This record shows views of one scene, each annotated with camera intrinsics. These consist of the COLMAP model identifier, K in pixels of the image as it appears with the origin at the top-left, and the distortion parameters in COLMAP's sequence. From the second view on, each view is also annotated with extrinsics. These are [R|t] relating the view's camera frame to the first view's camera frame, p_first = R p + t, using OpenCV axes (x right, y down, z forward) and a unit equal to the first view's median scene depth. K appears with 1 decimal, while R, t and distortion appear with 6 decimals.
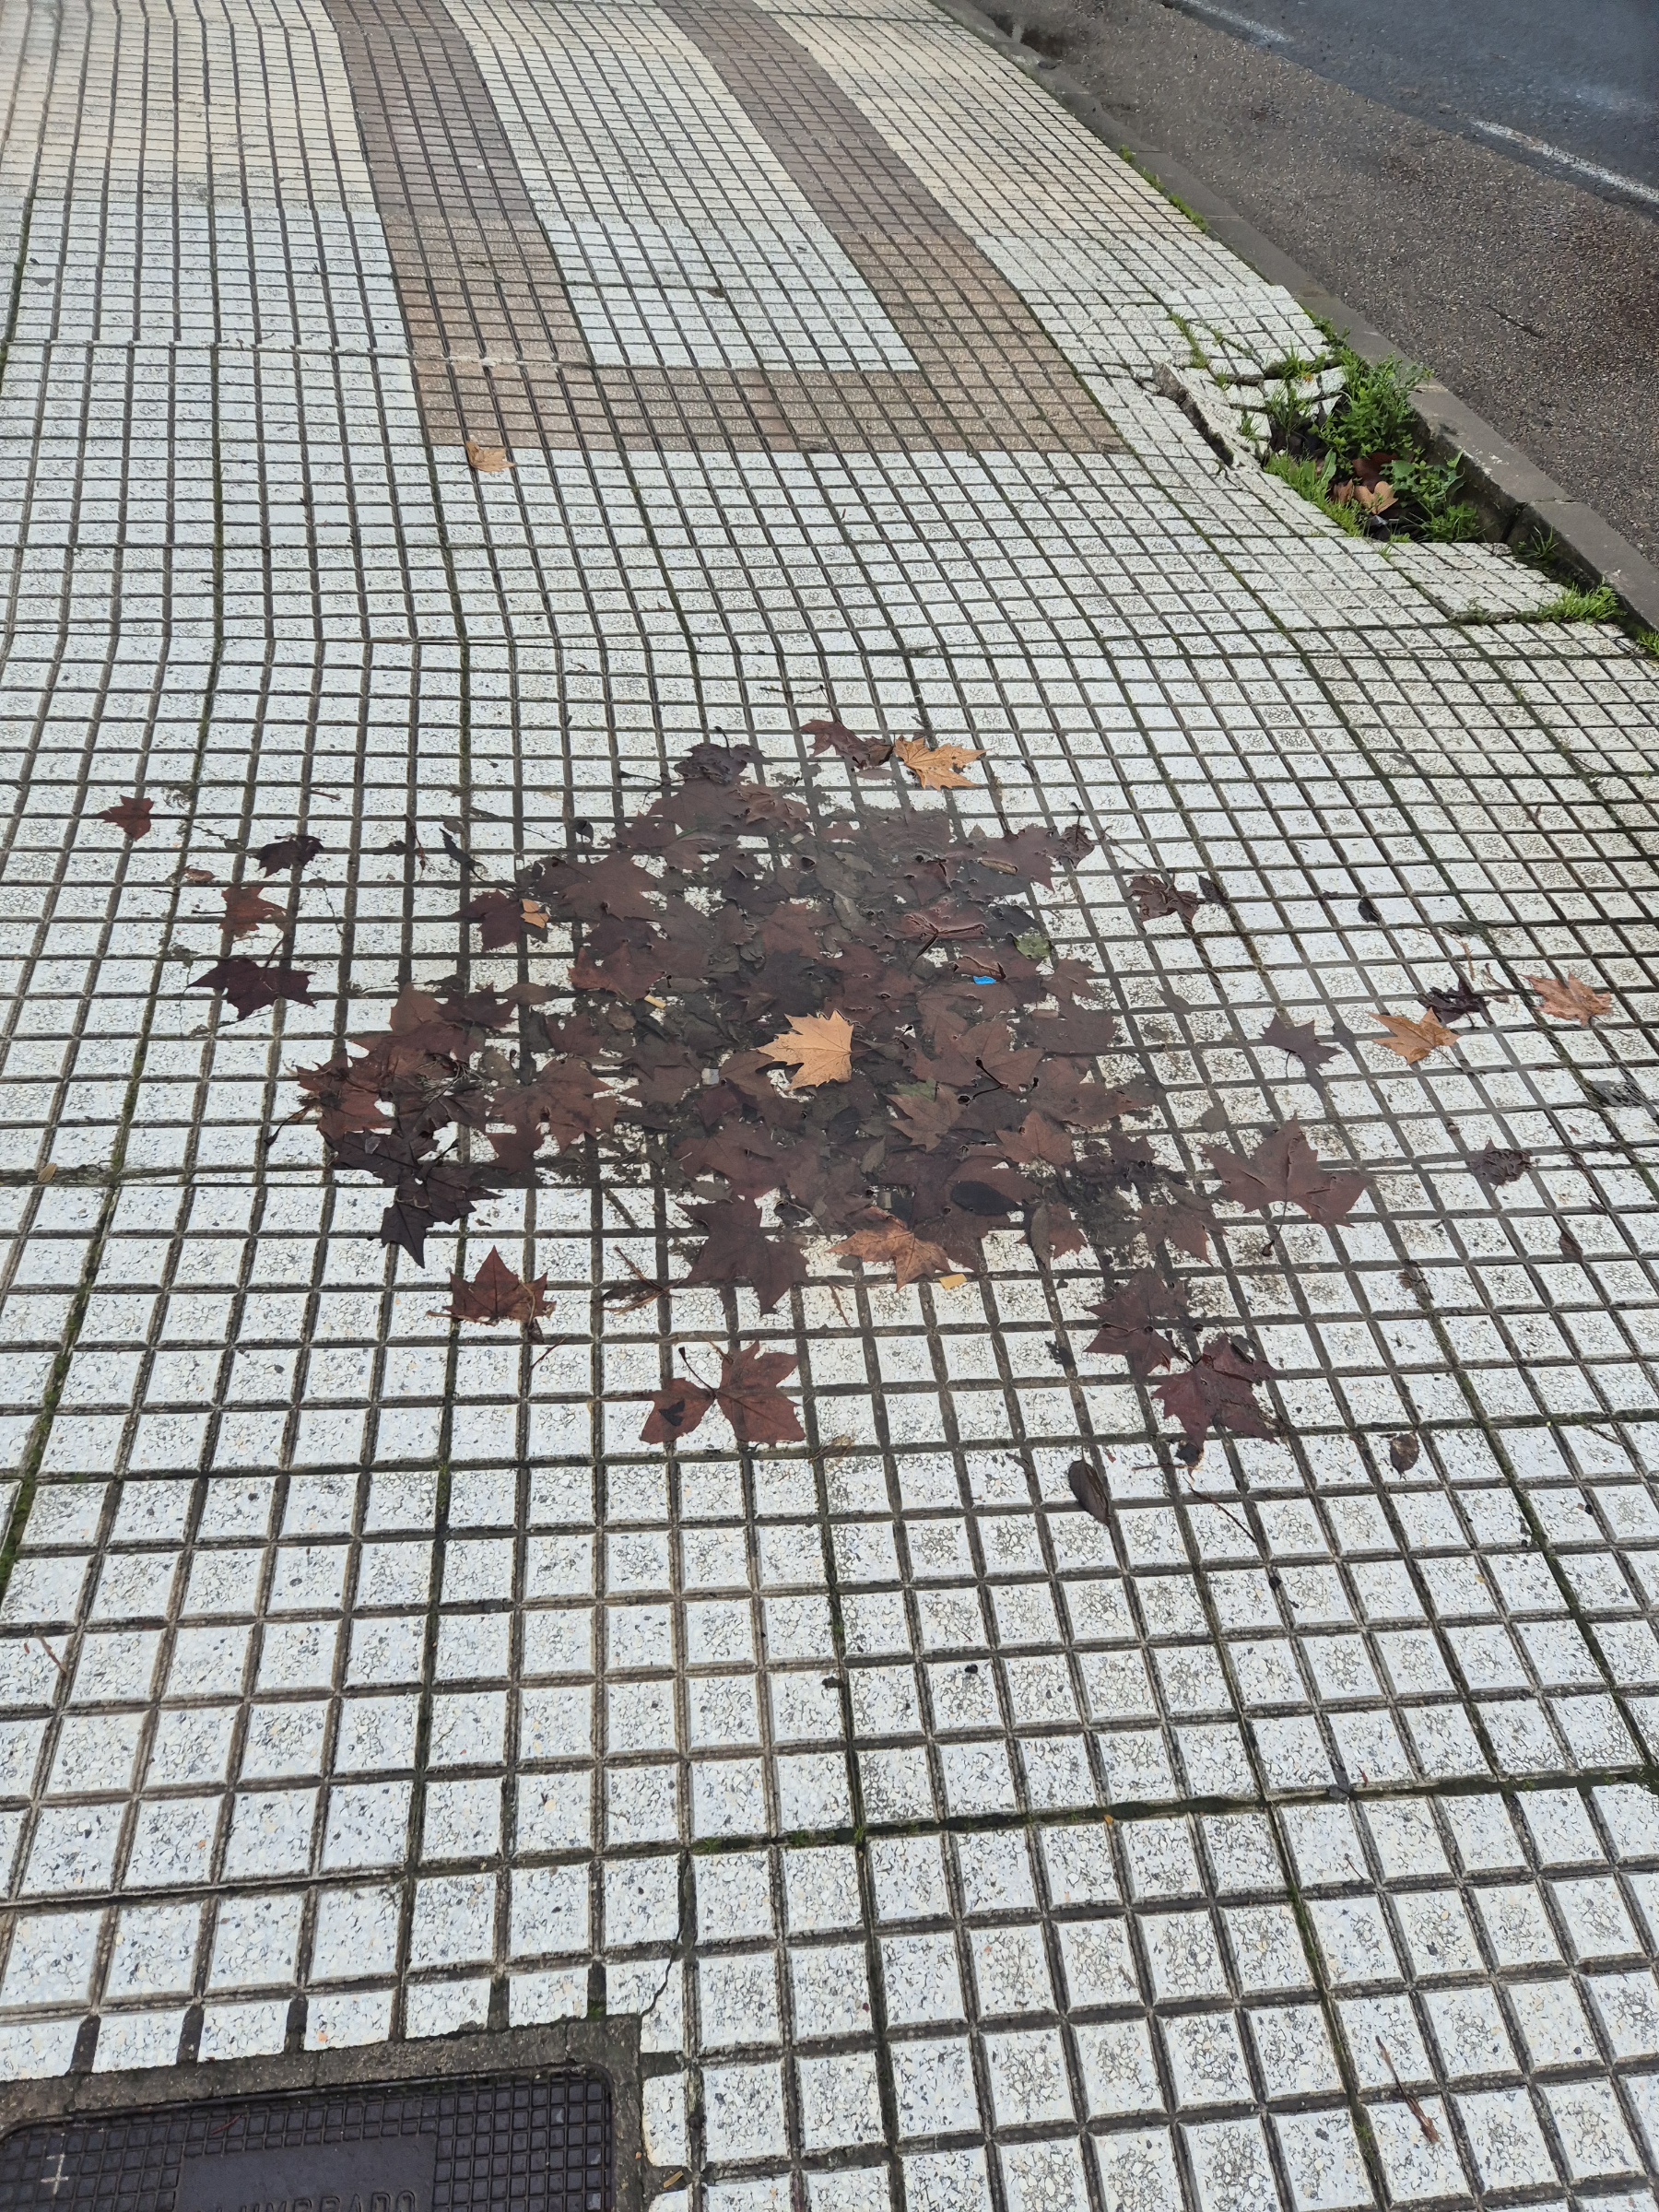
lens RADIAL K [[1484.1, 0, 827.4], [0, 1484.1, 1172.5], [0, 0, 1]] dist [0.071480, -0.055815]
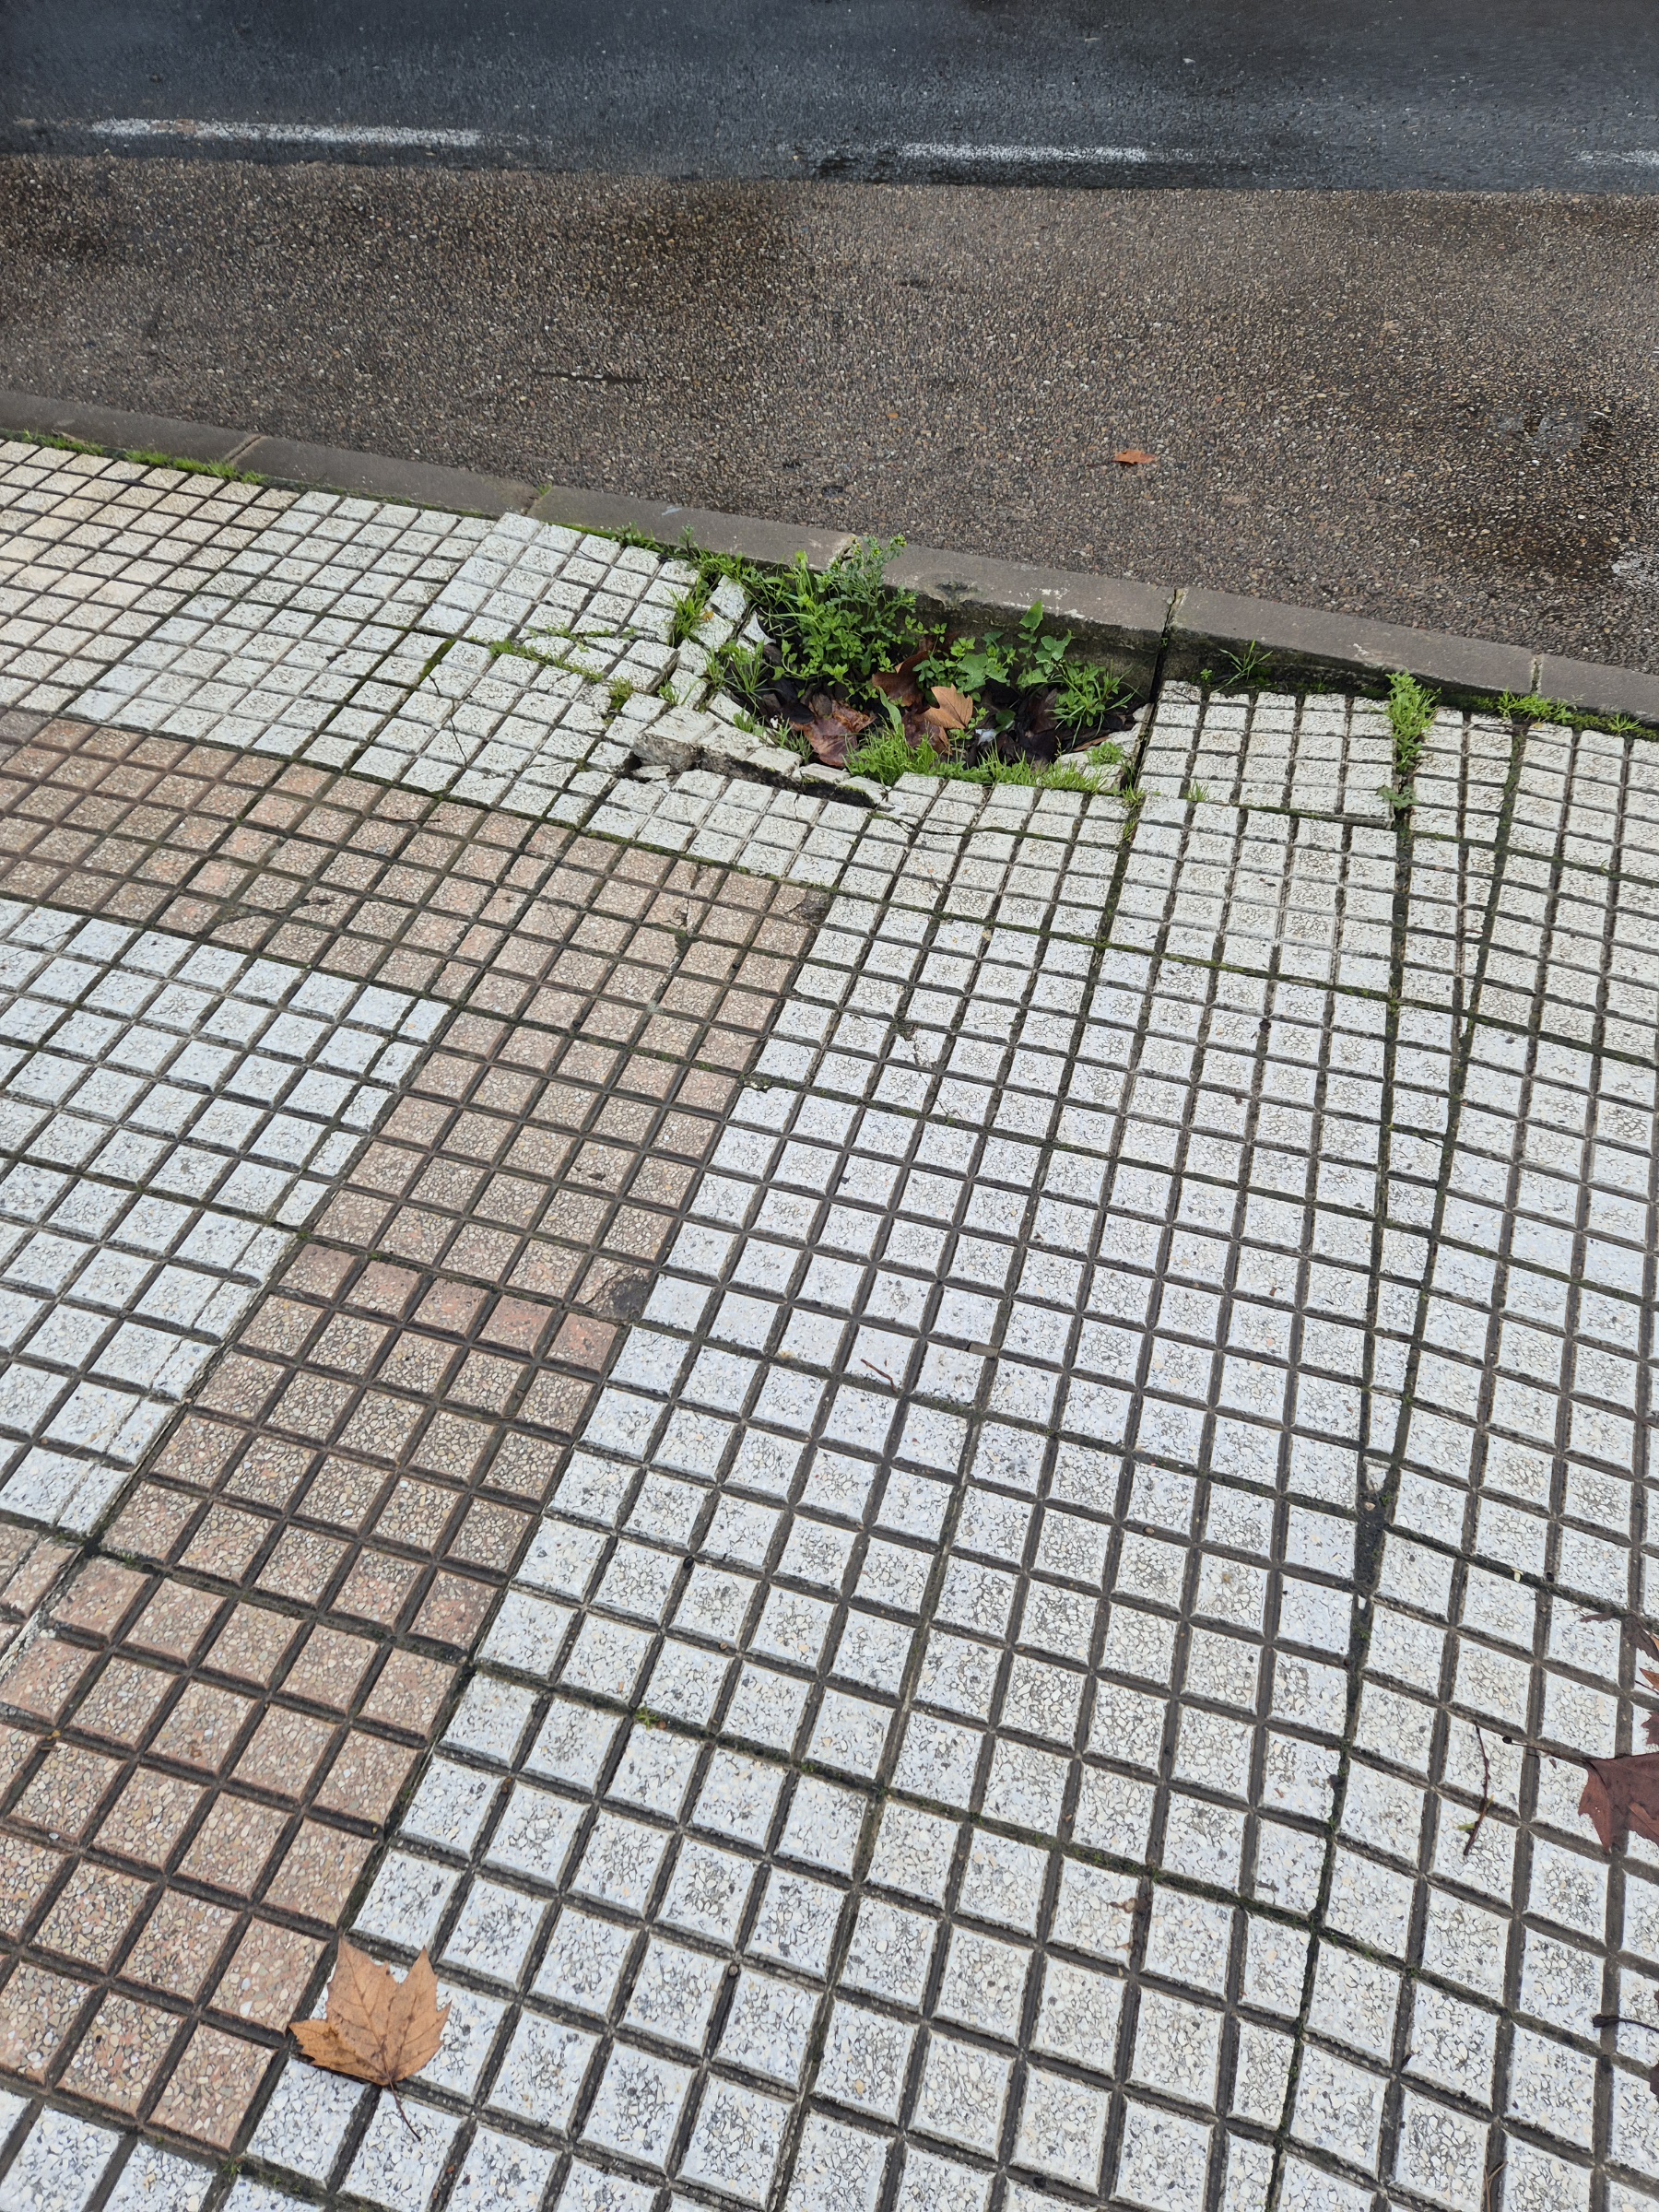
lens RADIAL K [[1484.1, 0, 827.4], [0, 1484.1, 1172.5], [0, 0, 1]] dist [0.071480, -0.055815]
pose [[0.509946, -0.708358, 0.488042, -0.264716], [0.665439, 0.684378, 0.298021, -0.864061], [-0.545111, 0.172788, 0.820365, 0.770531]]
